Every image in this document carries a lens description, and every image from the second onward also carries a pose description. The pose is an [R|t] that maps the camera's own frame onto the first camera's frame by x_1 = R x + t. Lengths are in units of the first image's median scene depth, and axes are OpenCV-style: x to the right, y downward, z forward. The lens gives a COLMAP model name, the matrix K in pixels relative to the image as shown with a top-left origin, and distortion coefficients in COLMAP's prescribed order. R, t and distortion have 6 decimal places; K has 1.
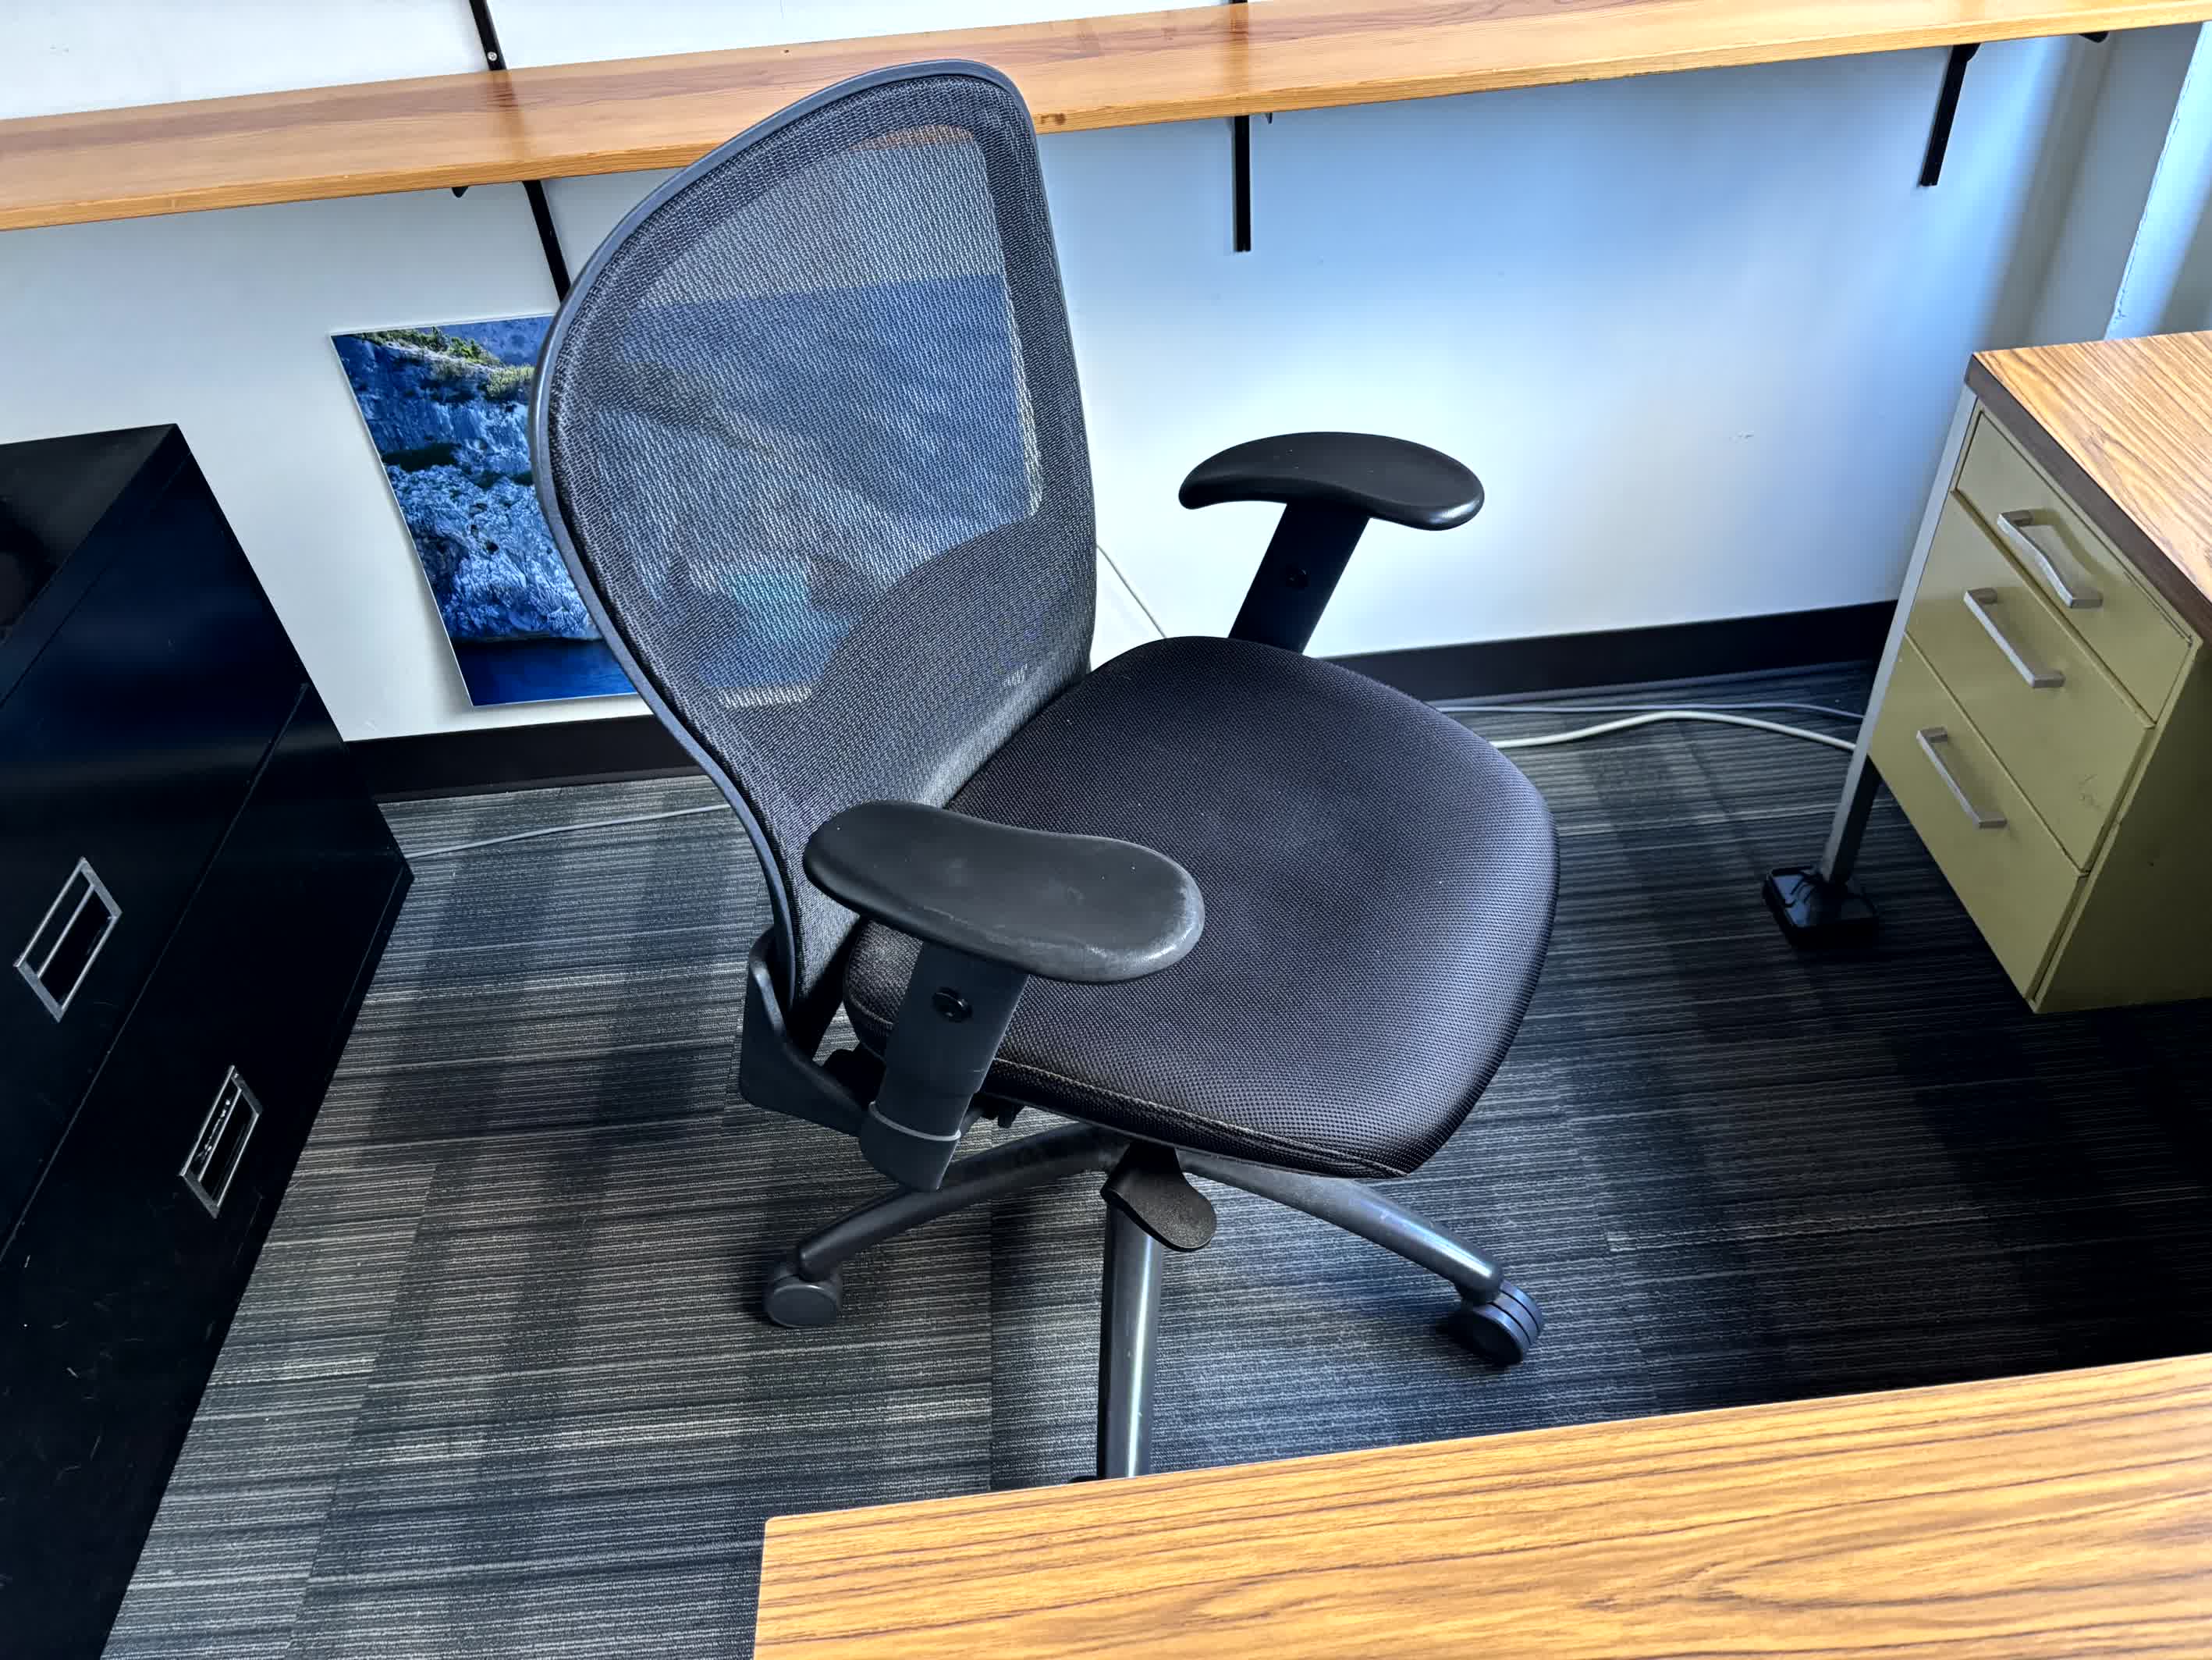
lens RADIAL K [[1656.2, 0, 1104.5], [0, 1656.2, 852.4], [0, 0, 1]] dist [0.085020, -0.091263]
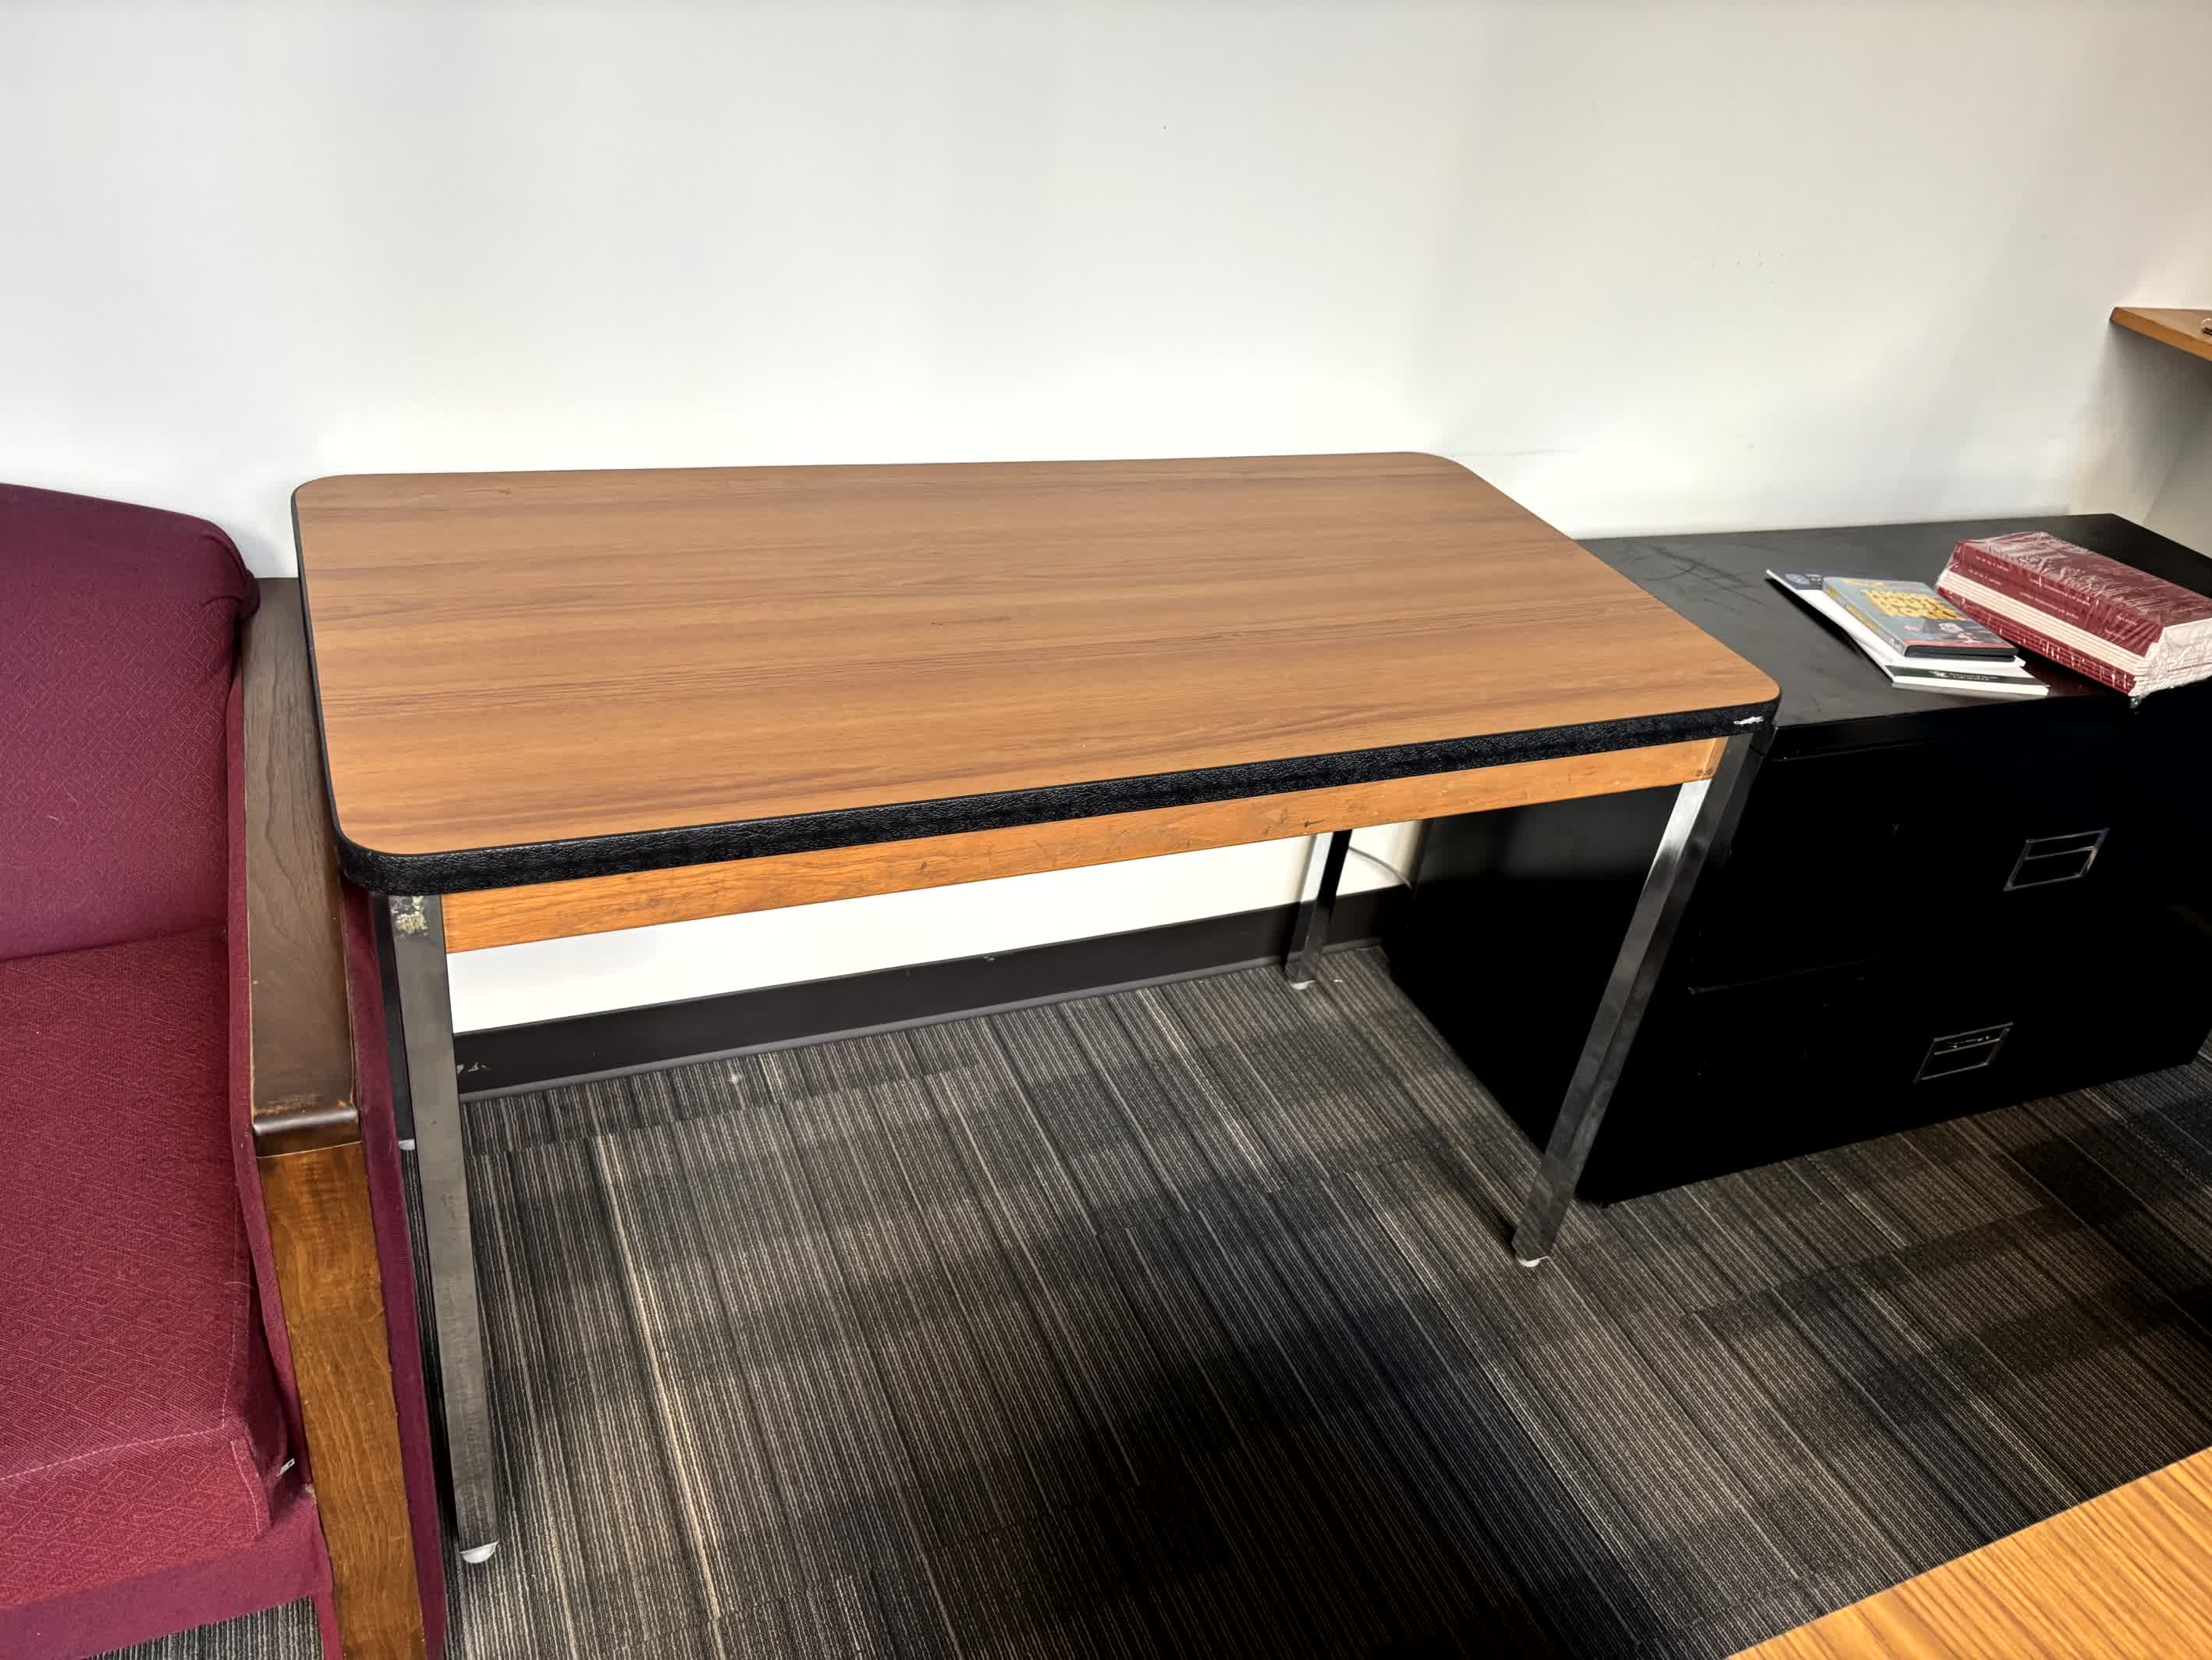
lens RADIAL K [[1689.8, 0, 1065.5], [0, 1689.8, 821.3], [0, 0, 1]] dist [0.000339, -0.000949]
pose [[0.328773, 0.605884, -0.724440, 0.058708], [-0.738040, 0.643436, 0.203192, 0.258752], [0.589242, 0.467861, 0.658711, -0.268916]]
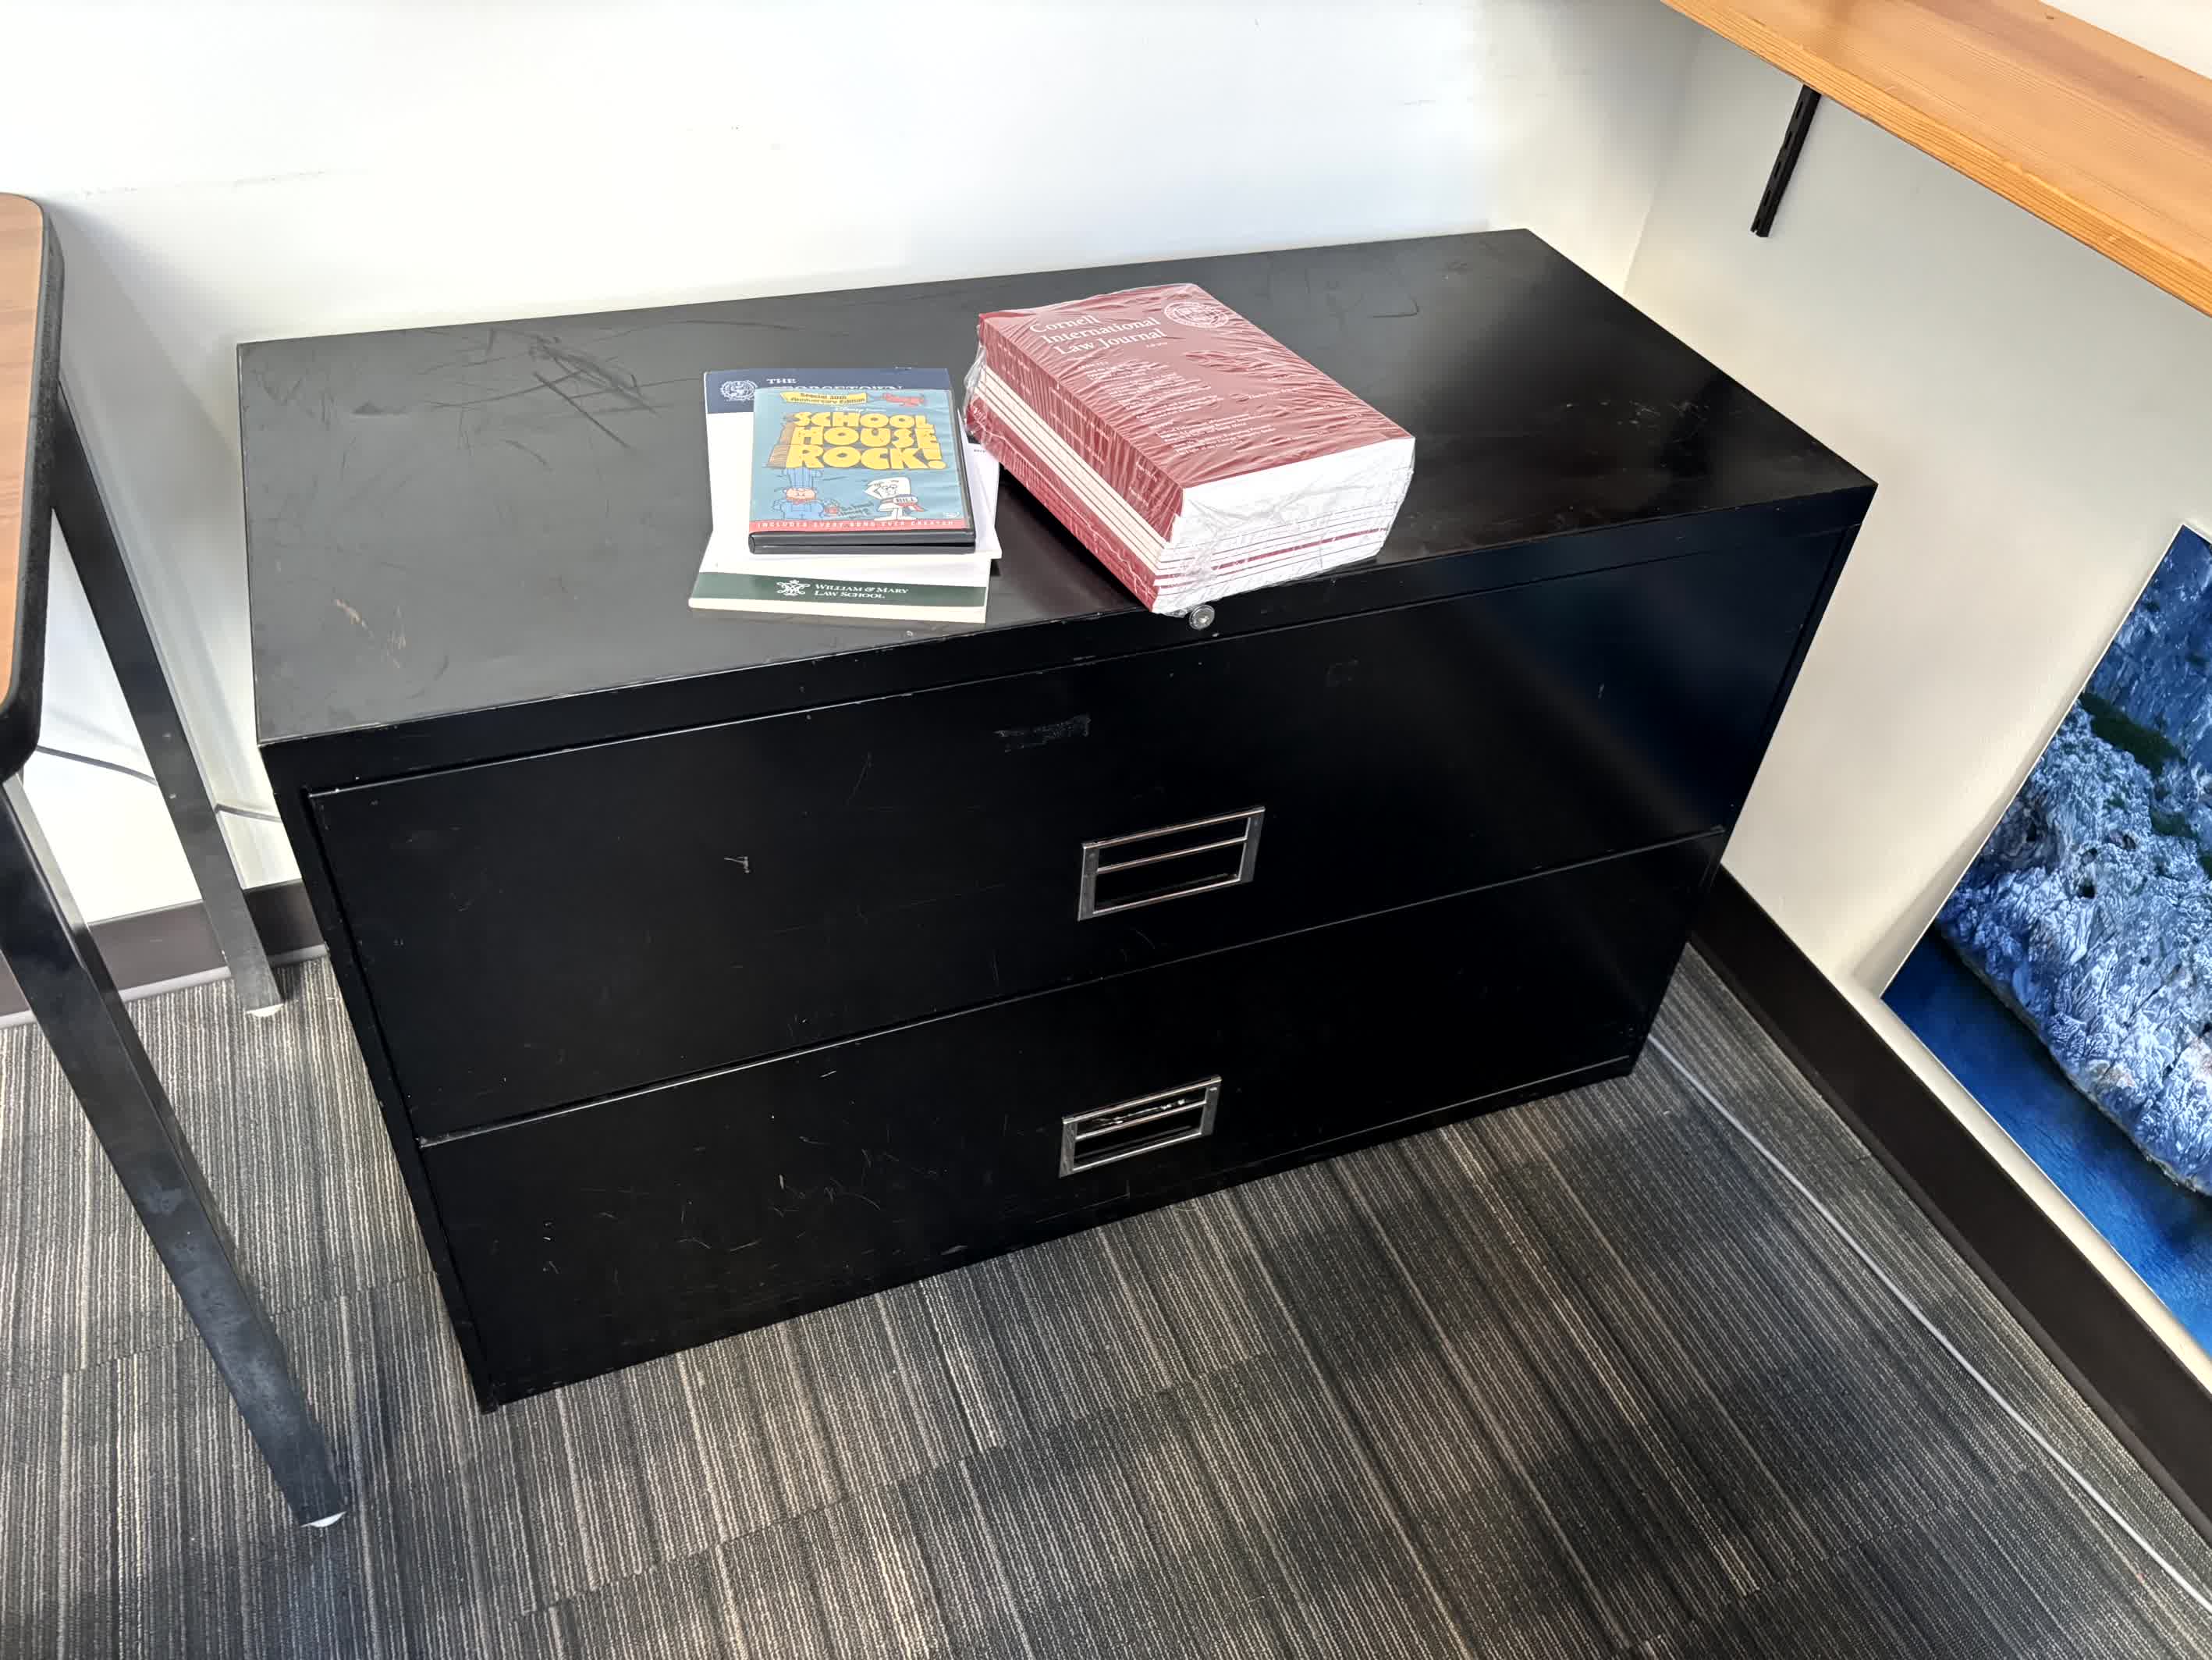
lens RADIAL K [[1684.1, 0, 1106.0], [0, 1684.1, 830.0], [0, 0, 1]] dist [-0.004919, -0.001900]
pose [[0.325438, 0.711889, -0.622337, -0.111329], [-0.706360, 0.620577, 0.340499, -0.156779], [0.628606, 0.328783, 0.704810, 0.323724]]
